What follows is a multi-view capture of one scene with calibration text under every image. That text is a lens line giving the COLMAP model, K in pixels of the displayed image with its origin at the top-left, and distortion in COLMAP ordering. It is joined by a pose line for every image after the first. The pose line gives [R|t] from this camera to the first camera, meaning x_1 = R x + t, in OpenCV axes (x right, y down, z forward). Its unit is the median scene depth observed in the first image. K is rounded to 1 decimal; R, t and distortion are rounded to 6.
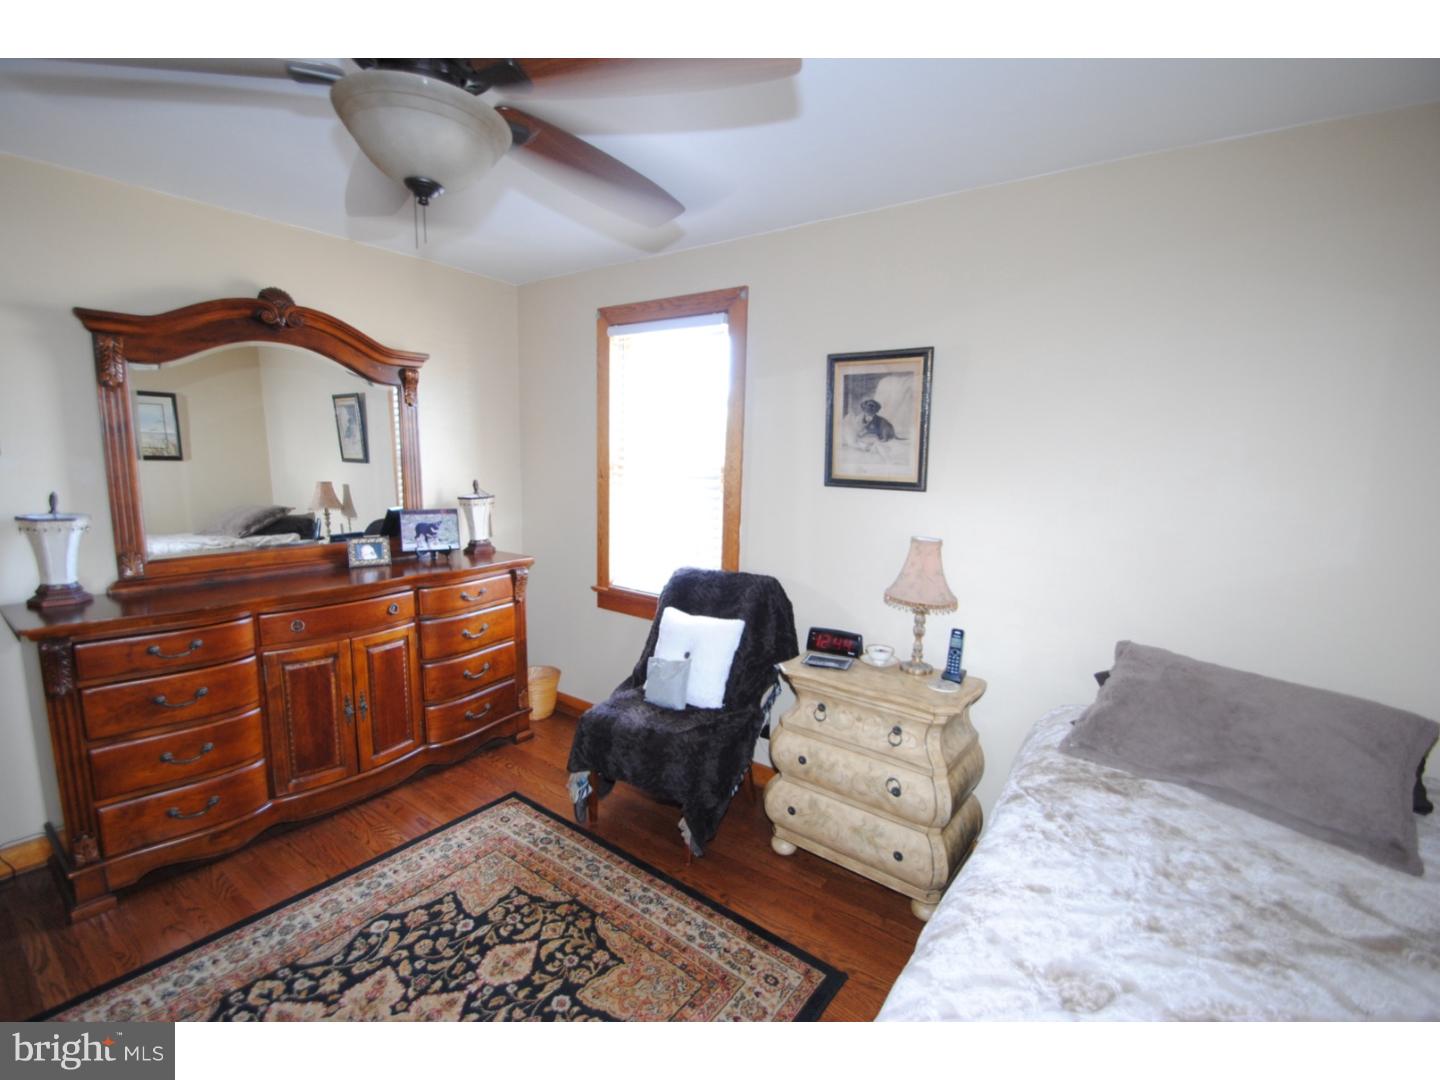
lens RADIAL K [[645.7, 0, 720.0], [0, 645.7, 540.0], [0, 0, 1]] dist [0.000746, 0.000006]
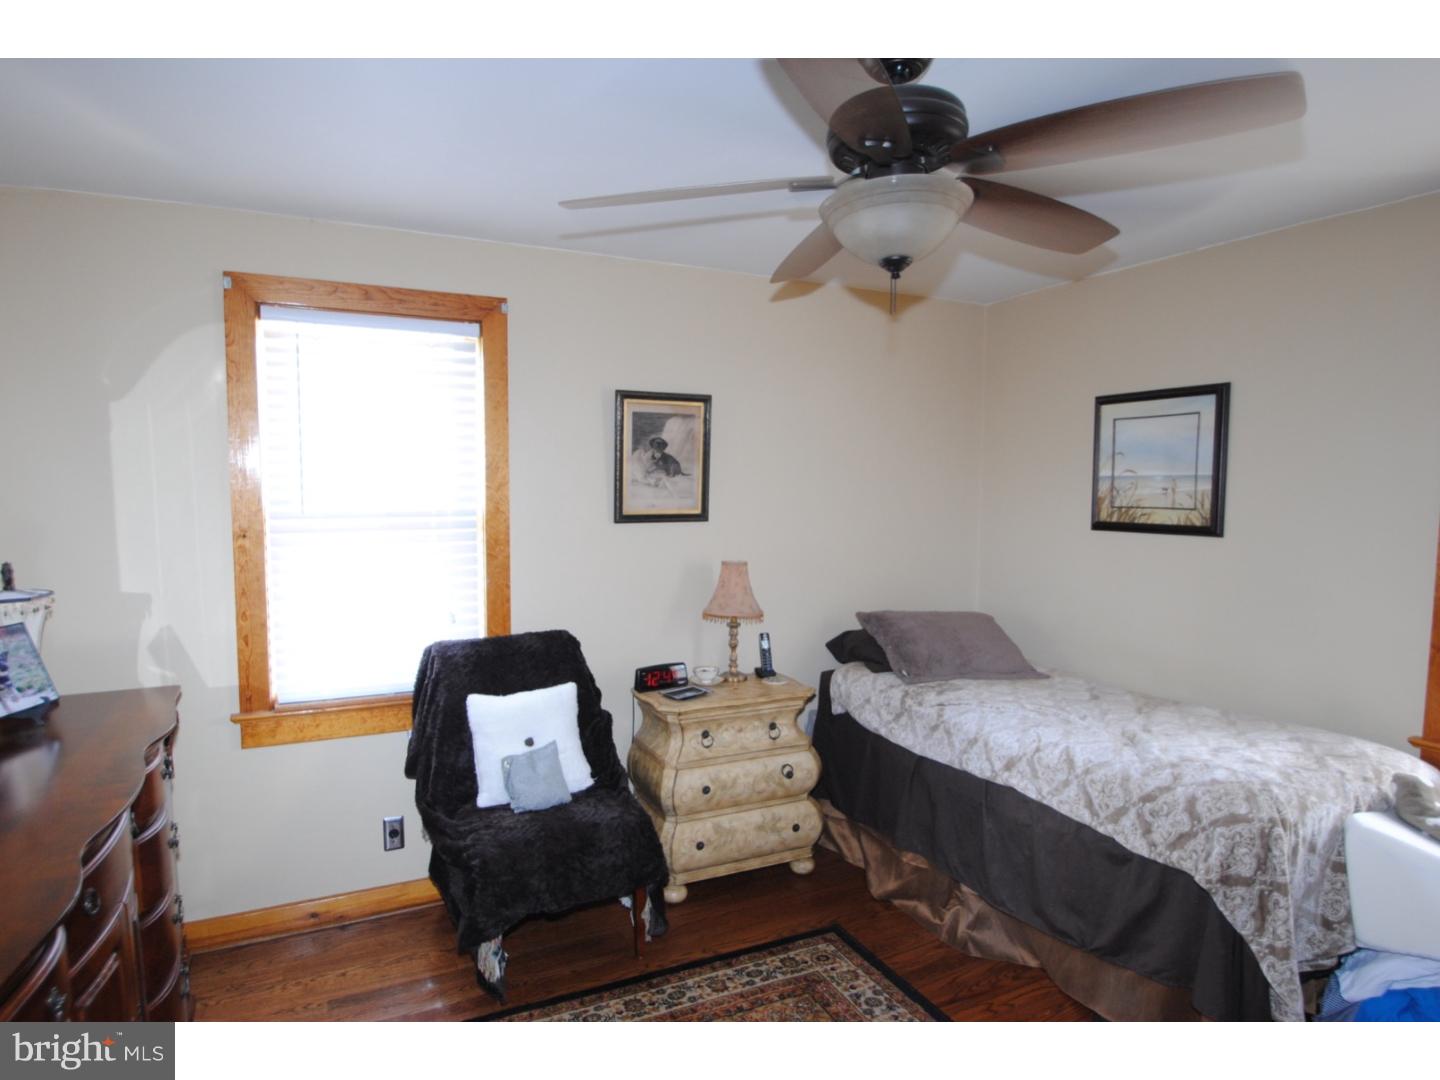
lens RADIAL K [[787.8, 0, 720.0], [0, 787.8, 540.0], [0, 0, 1]] dist [-0.031916, -0.000371]
pose [[0.474206, -0.081556, 0.876629, -0.855804], [0.132743, 0.990941, 0.020385, -0.066774], [-0.870350, 0.106699, 0.480736, 0.323250]]
